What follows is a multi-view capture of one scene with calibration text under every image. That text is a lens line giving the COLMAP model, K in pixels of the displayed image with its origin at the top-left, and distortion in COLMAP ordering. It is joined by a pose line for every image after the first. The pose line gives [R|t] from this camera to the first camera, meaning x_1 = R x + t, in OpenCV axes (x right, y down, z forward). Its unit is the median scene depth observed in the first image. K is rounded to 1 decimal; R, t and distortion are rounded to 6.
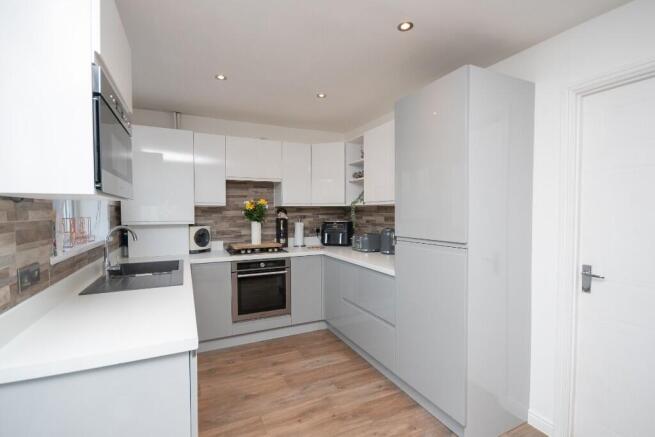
lens RADIAL K [[292.0, 0, 327.5], [0, 292.0, 218.5], [0, 0, 1]] dist [-0.000984, -0.000022]
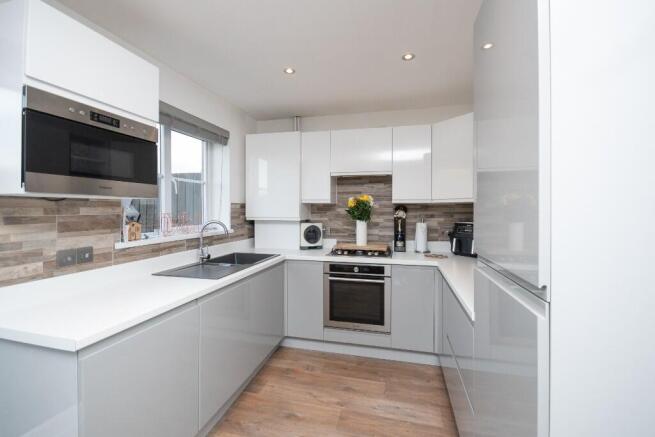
lens RADIAL K [[291.4, 0, 328.6], [0, 291.4, 209.5], [0, 0, 1]] dist [-0.000701, -0.000034]
pose [[0.773994, 0.006496, -0.633159, 0.257021], [-0.020550, 0.999678, -0.014864, -0.007517], [0.632859, 0.024516, 0.773879, 0.249759]]
